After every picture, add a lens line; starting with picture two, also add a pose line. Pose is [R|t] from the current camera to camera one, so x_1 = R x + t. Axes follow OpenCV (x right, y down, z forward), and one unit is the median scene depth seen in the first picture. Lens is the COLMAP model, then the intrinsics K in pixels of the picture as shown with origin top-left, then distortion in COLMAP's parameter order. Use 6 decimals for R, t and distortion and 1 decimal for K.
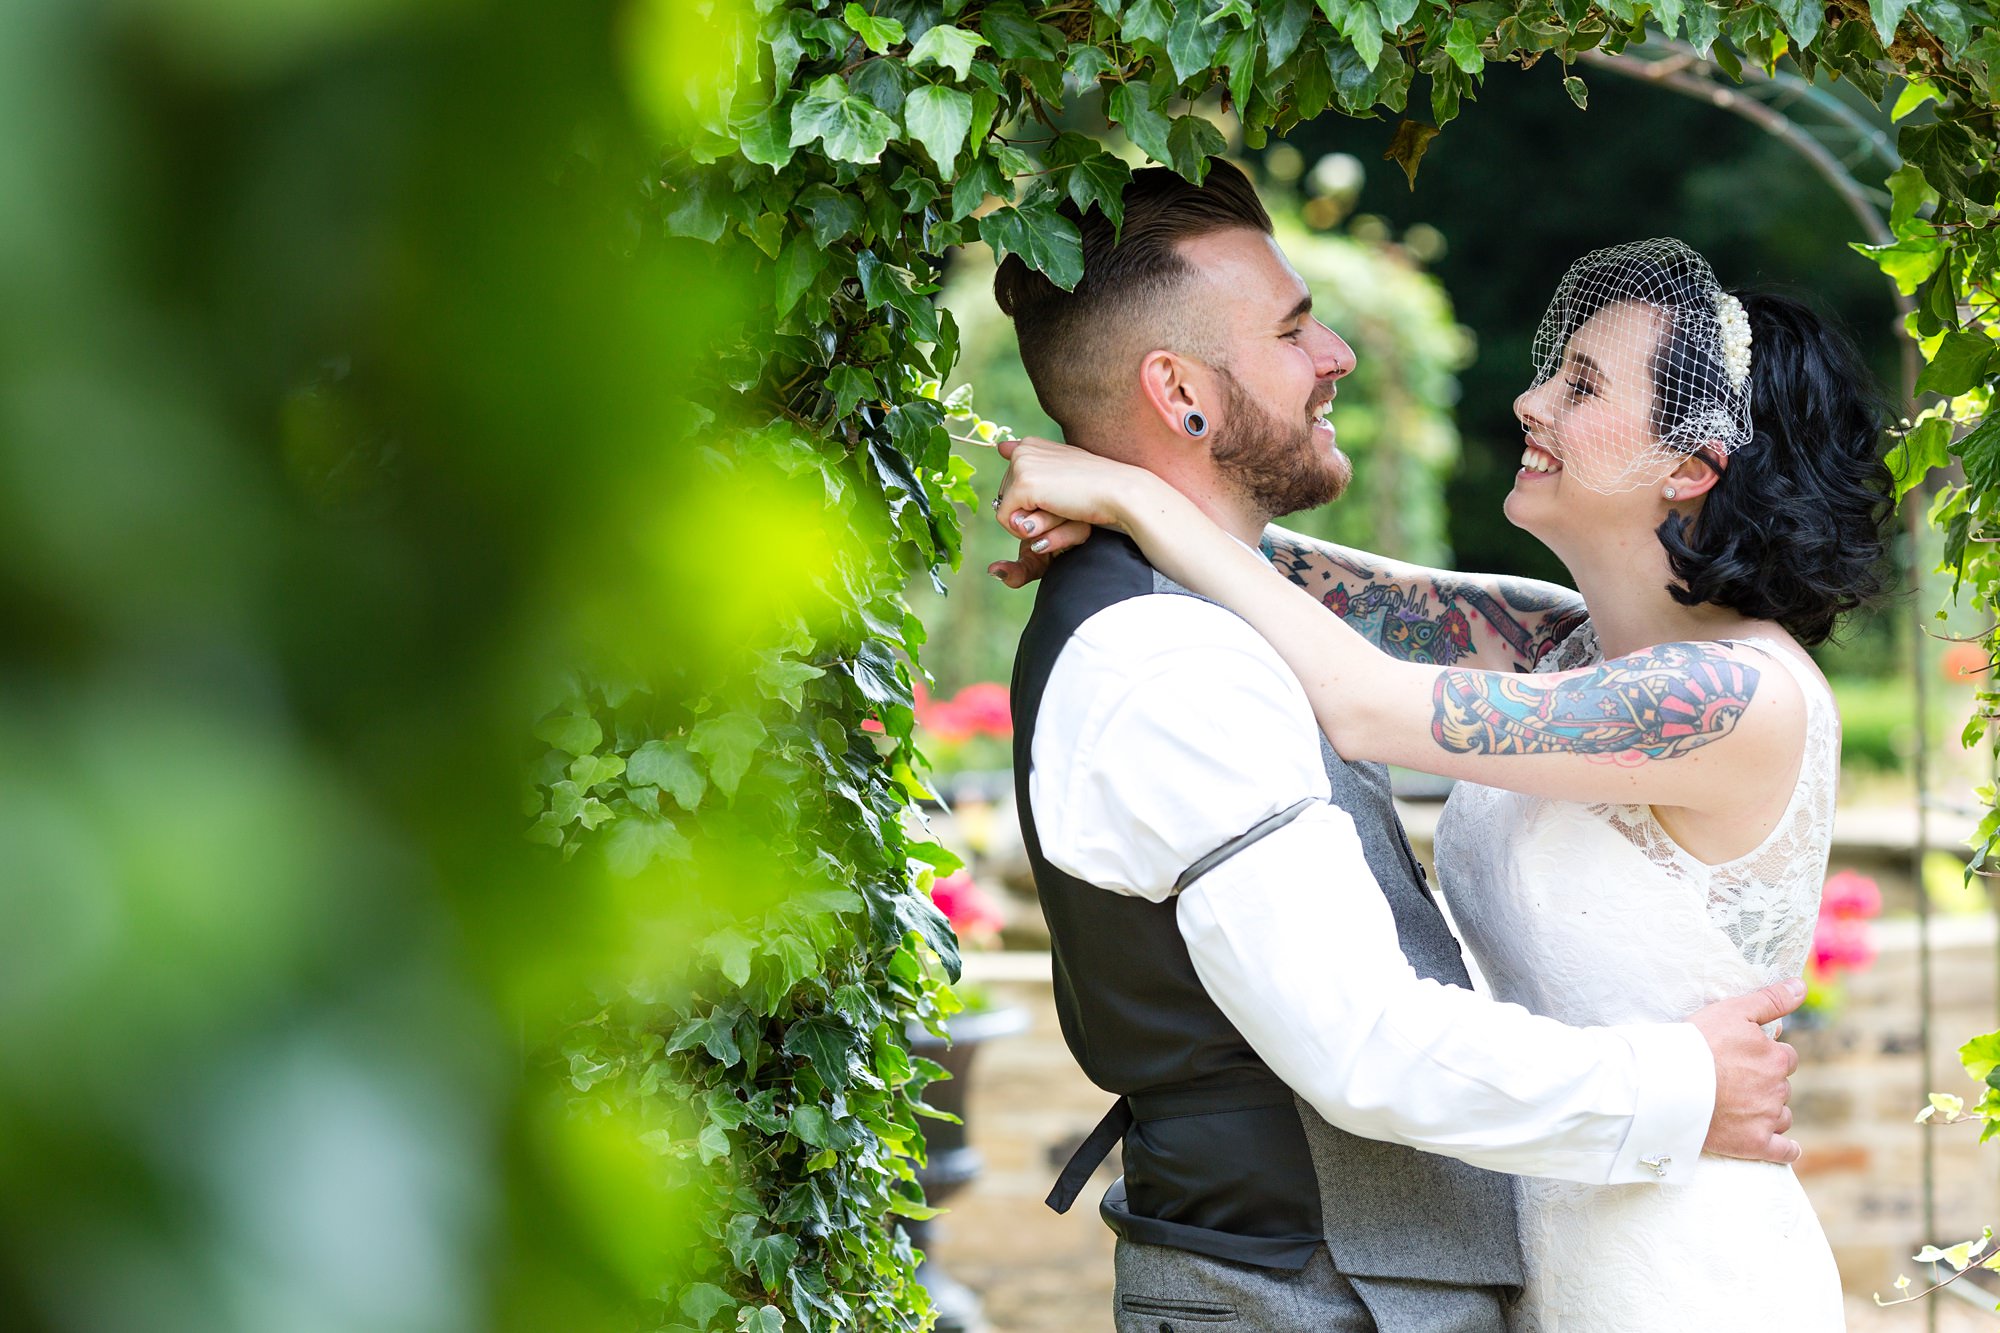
lens RADIAL K [[7750.9, 0, 1002.5], [0, 7750.9, 674.7], [0, 0, 1]] dist [0.548554, 0.000000]
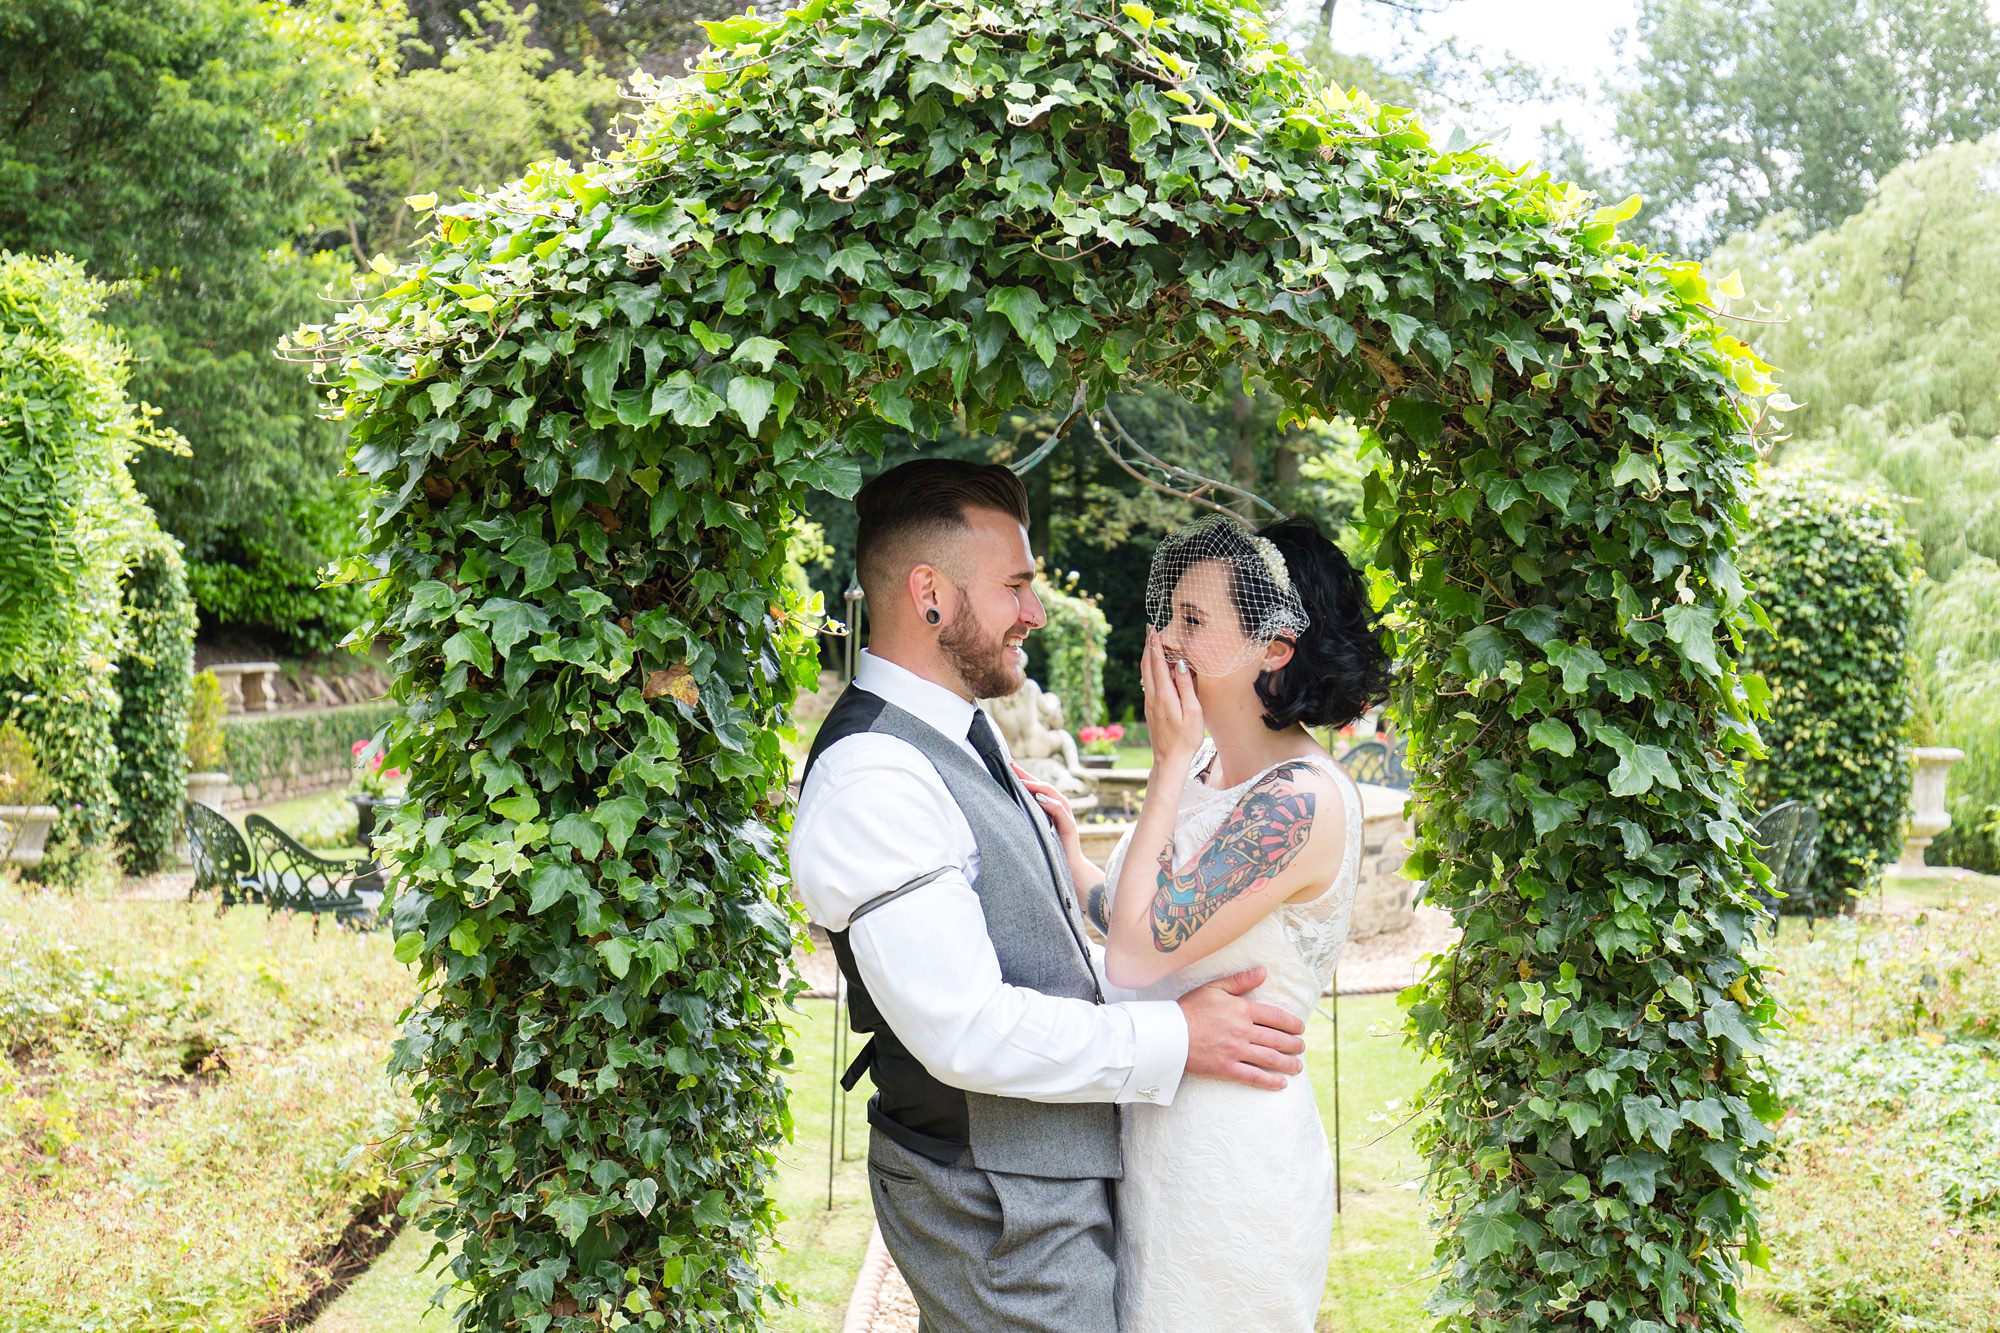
lens RADIAL K [[1998.1, 0, 992.7], [0, 1998.1, 660.5], [0, 0, 1]] dist [0.005783, 0.000000]
pose [[0.999809, 0.019529, 0.001159, 0.037287], [-0.019491, 0.999460, -0.026452, -0.013031], [-0.001675, 0.026424, 0.999649, 0.619959]]
